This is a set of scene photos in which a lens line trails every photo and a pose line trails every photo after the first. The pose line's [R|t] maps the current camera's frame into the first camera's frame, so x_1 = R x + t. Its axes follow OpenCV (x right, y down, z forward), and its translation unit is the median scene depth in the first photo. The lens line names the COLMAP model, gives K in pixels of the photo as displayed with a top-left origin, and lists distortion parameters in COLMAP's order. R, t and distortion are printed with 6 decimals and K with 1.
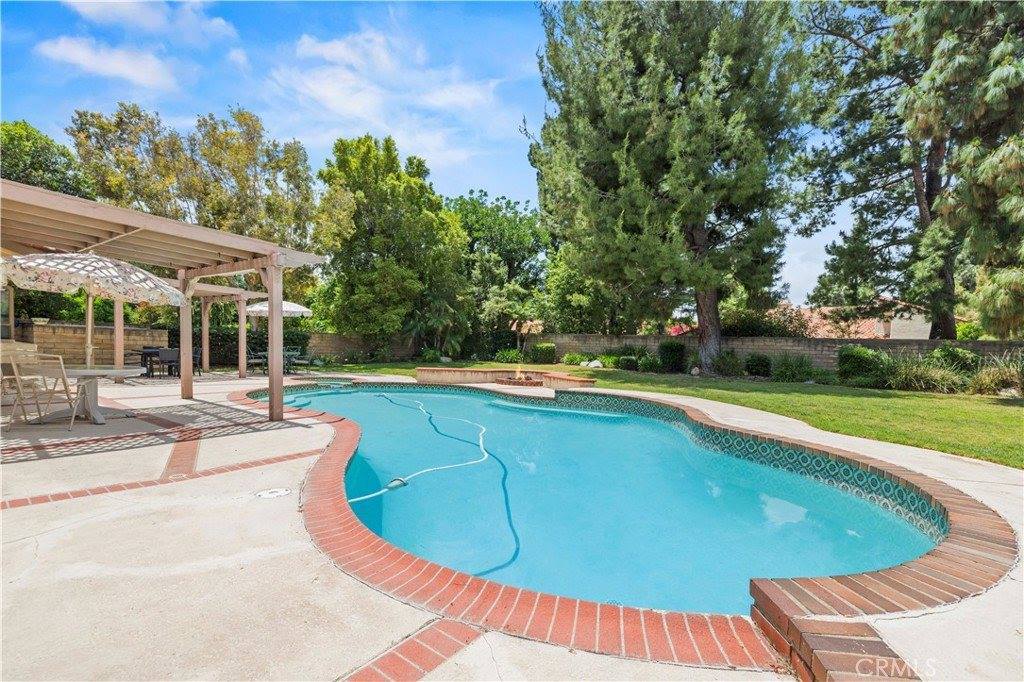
lens RADIAL K [[469.2, 0, 526.6], [0, 469.2, 378.1], [0, 0, 1]] dist [0.000445, 0.001778]
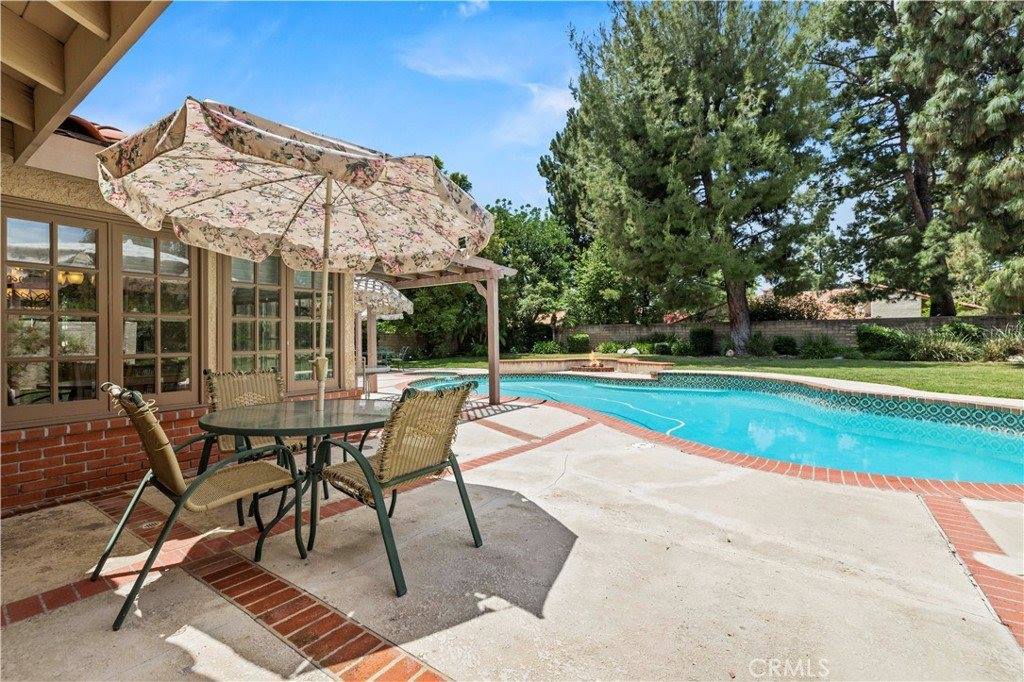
lens RADIAL K [[449.2, 0, 518.7], [0, 449.2, 343.6], [0, 0, 1]] dist [0.001742, -0.000135]
pose [[0.998562, -0.042255, 0.032988, -0.197348], [0.044066, 0.997445, -0.056236, 0.000994], [-0.030528, 0.057609, 0.997872, -0.069016]]
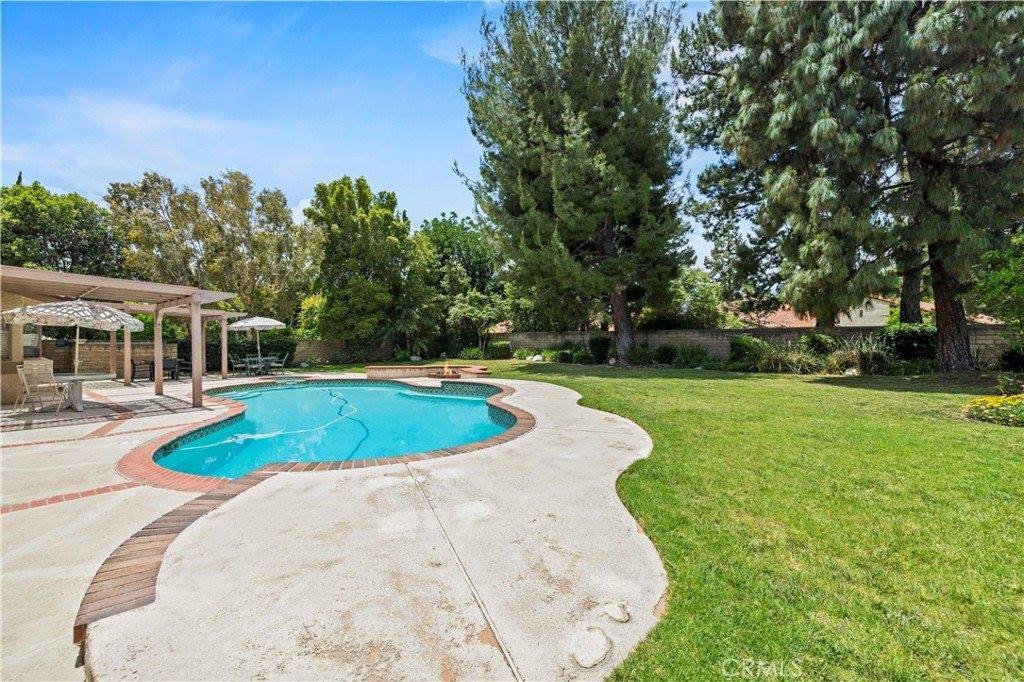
lens RADIAL K [[449.2, 0, 517.4], [0, 449.2, 345.2], [0, 0, 1]] dist [0.001742, -0.000135]
pose [[0.996266, -0.036412, -0.078277, 0.233407], [0.031533, 0.997535, -0.062692, 0.007406], [0.080366, 0.059989, 0.994959, -0.128965]]
